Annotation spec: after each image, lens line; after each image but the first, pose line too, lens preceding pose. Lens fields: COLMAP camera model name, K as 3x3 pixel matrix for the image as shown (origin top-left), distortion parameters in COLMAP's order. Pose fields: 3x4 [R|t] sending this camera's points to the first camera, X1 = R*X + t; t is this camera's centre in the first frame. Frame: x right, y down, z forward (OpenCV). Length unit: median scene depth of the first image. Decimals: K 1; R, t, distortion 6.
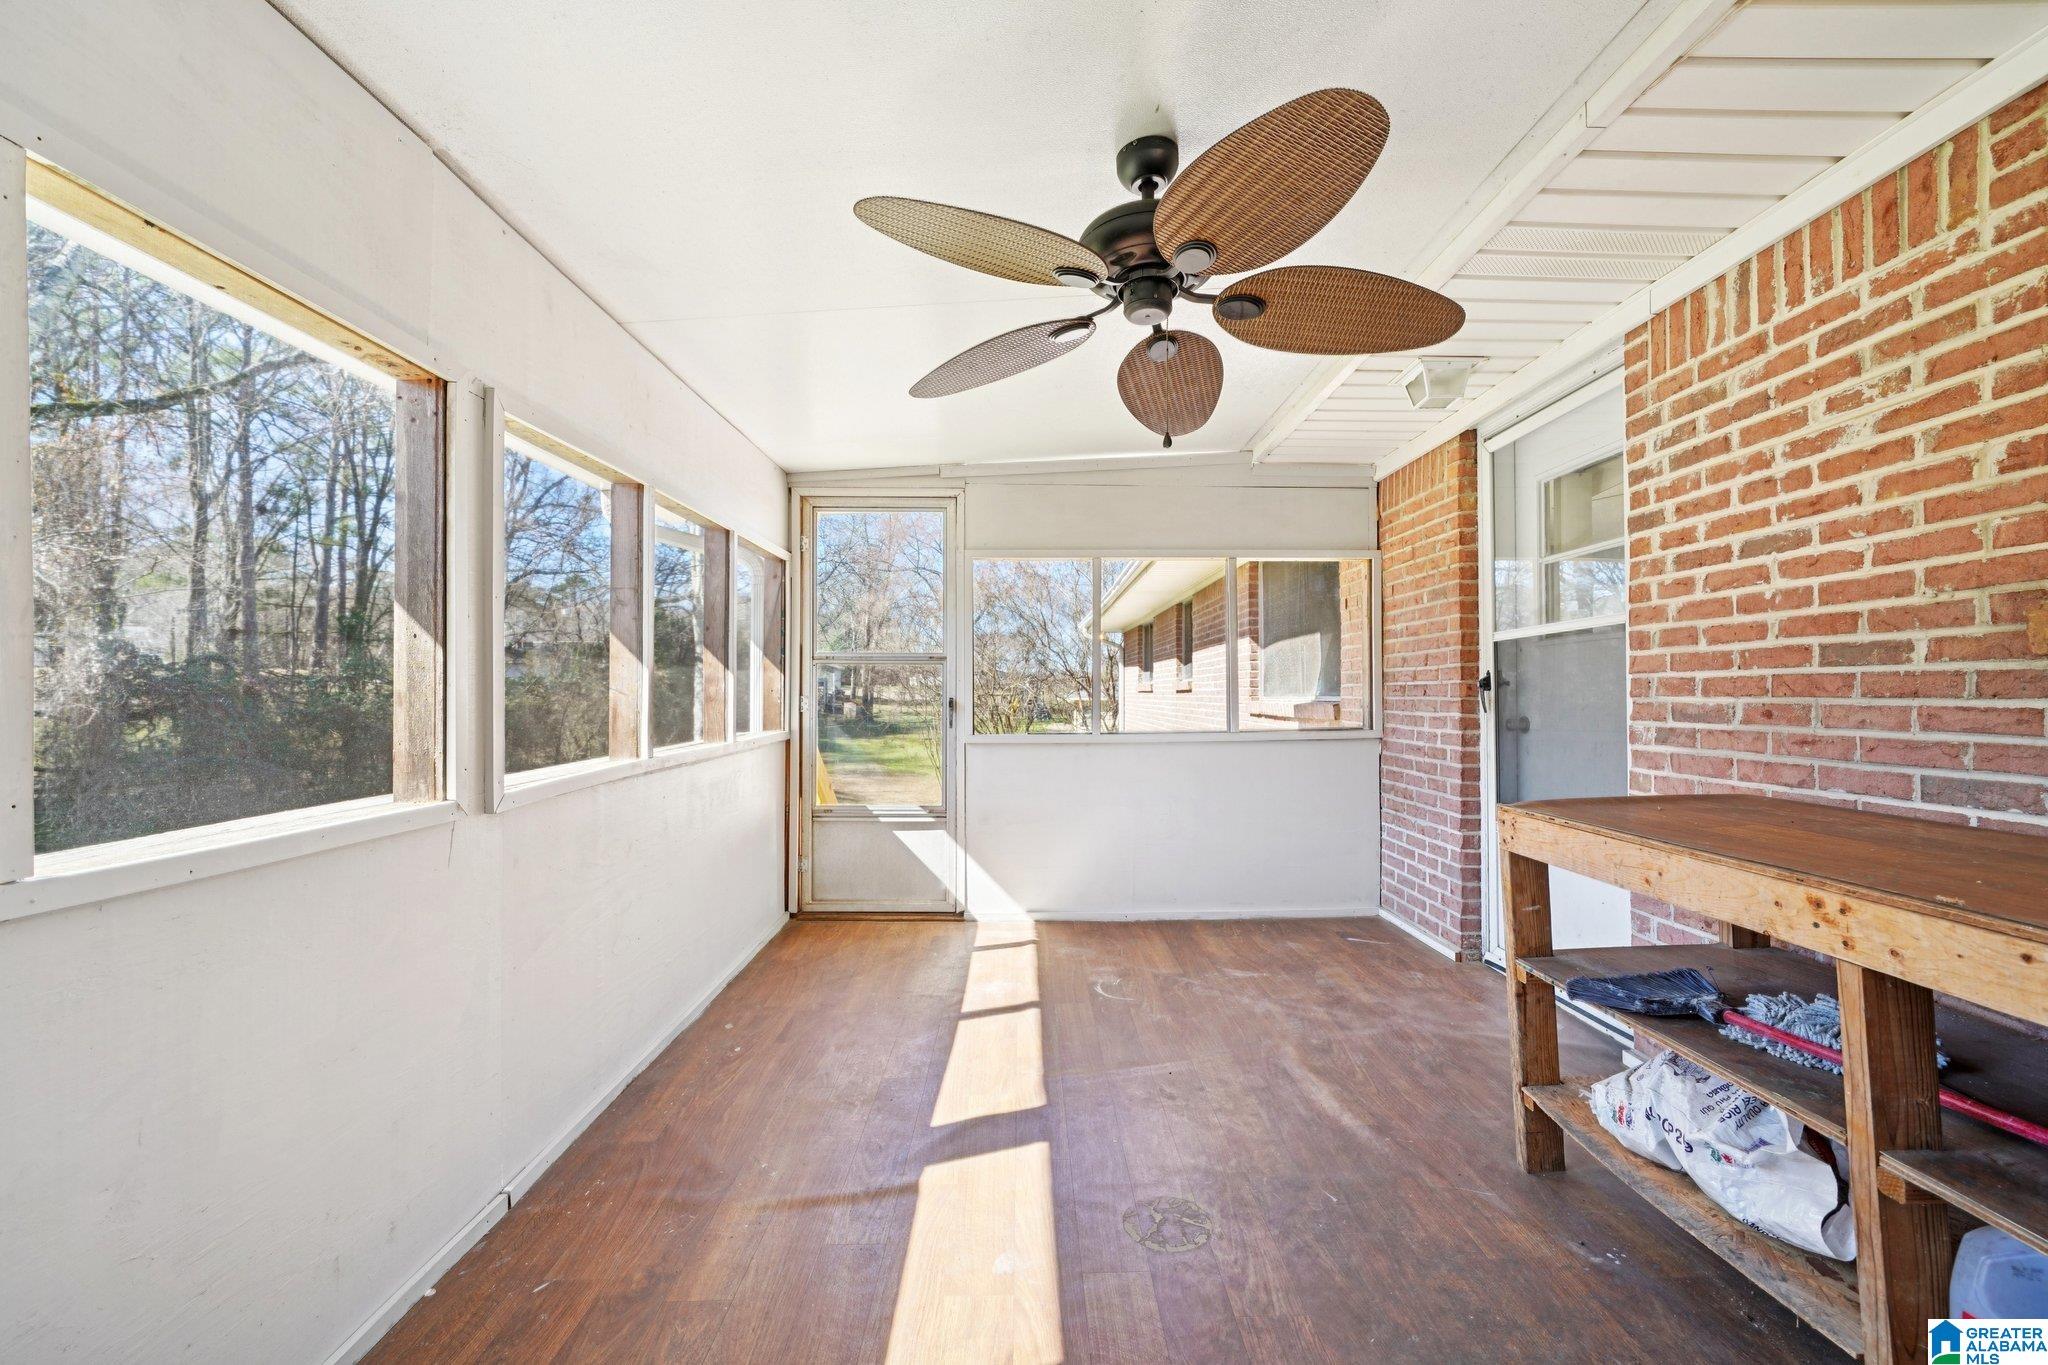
lens RADIAL K [[795.7, 0, 1017.6], [0, 795.7, 679.9], [0, 0, 1]] dist [-0.003115, 0.000413]
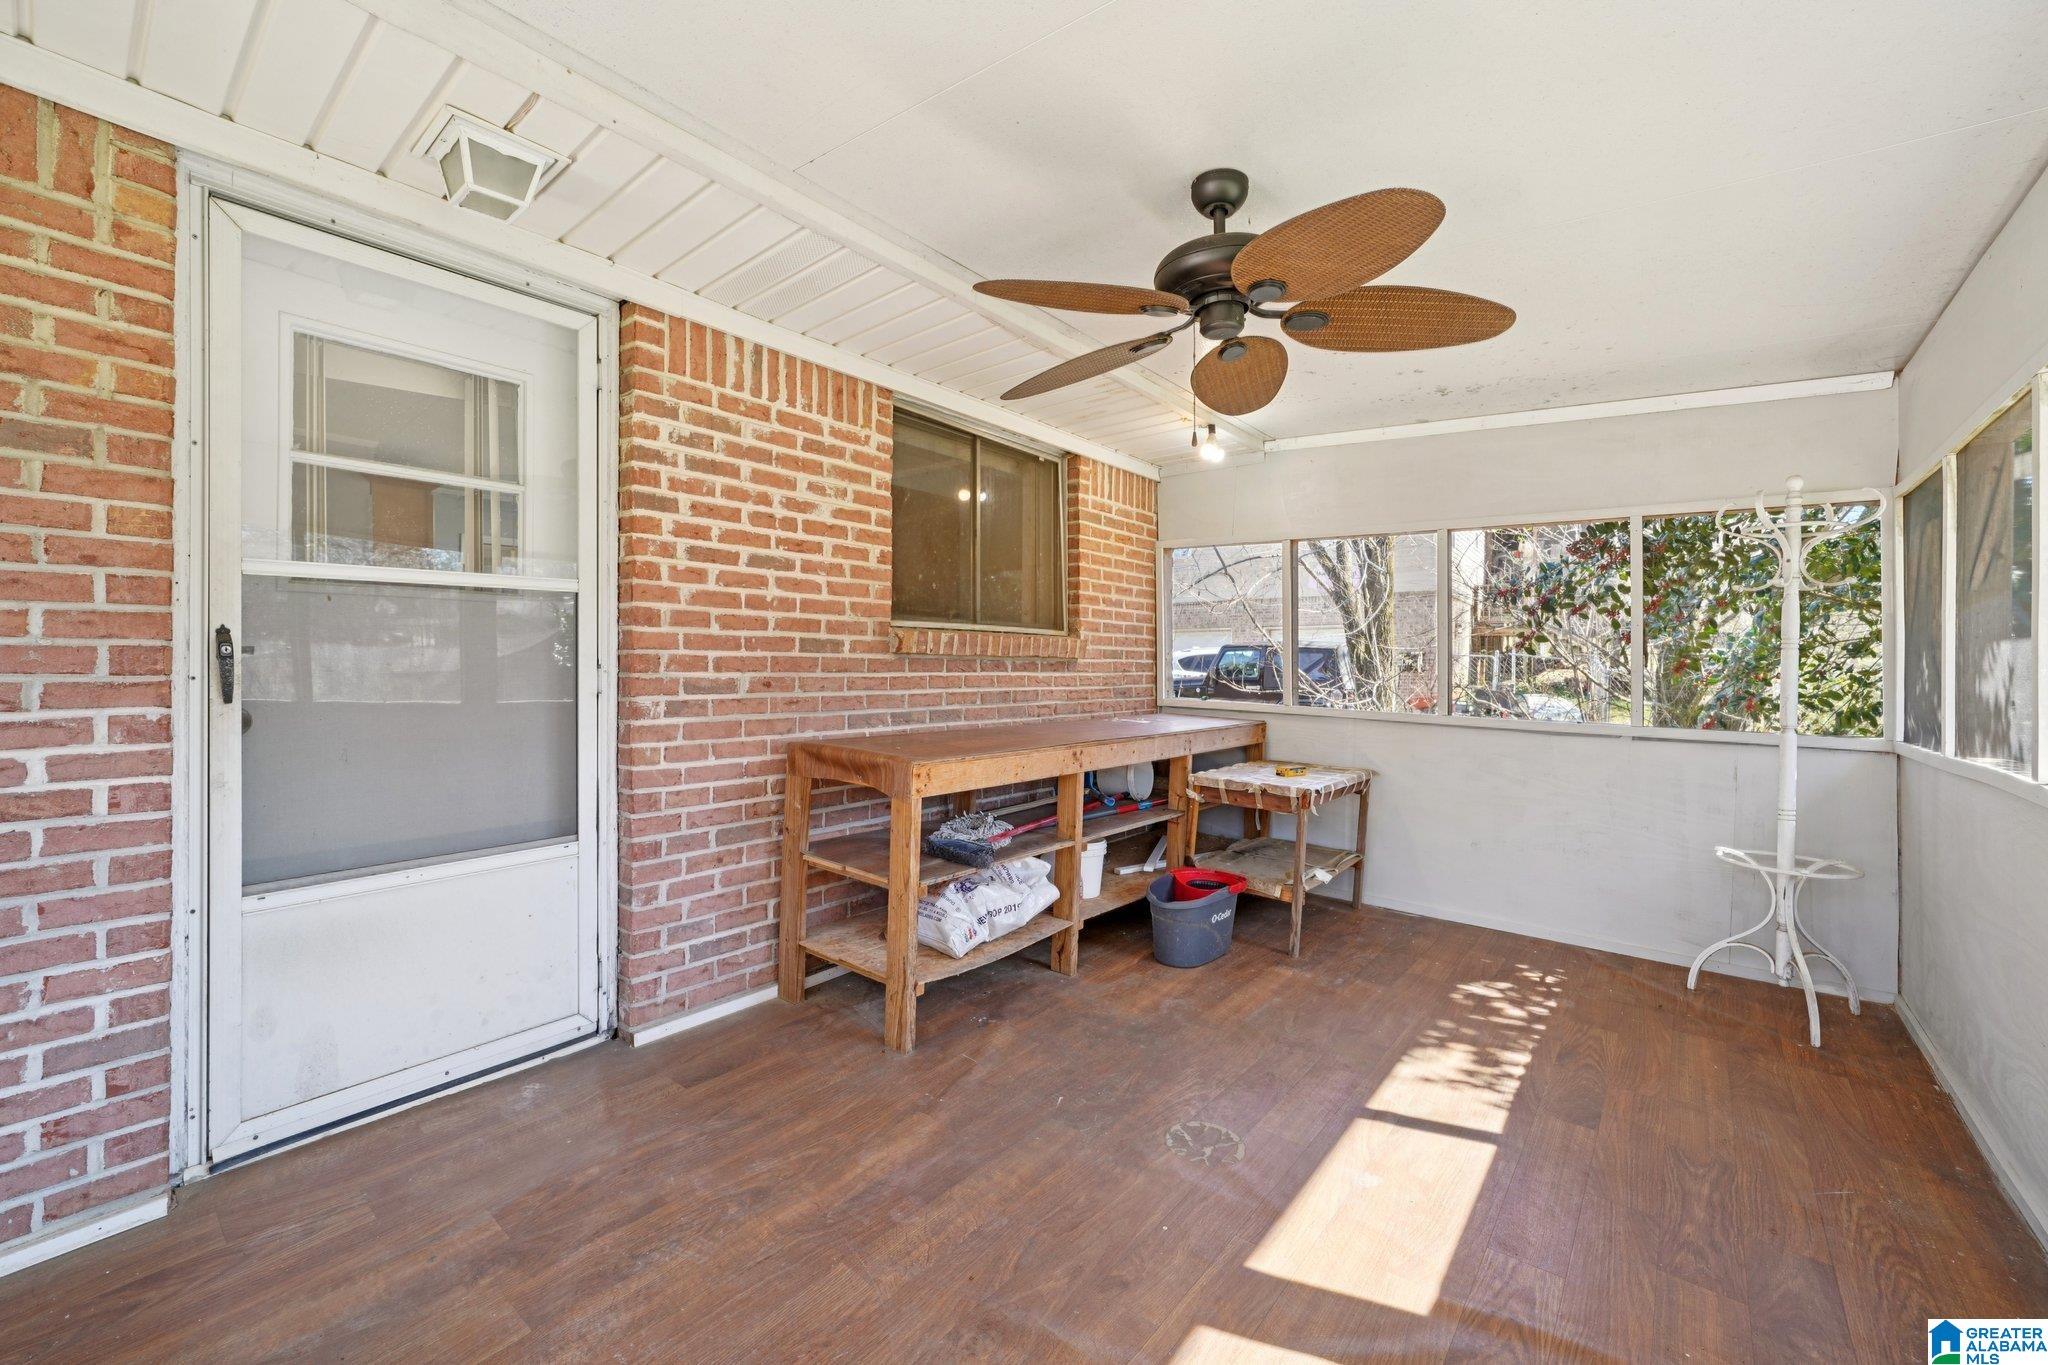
lens RADIAL K [[795.7, 0, 1017.6], [0, 795.7, 679.9], [0, 0, 1]] dist [-0.003115, 0.000413]
pose [[-0.762448, 0.000439, 0.647049, -0.277730], [-0.006365, 0.999946, -0.008178, 0.042629], [-0.647018, -0.010354, -0.762405, 1.741401]]
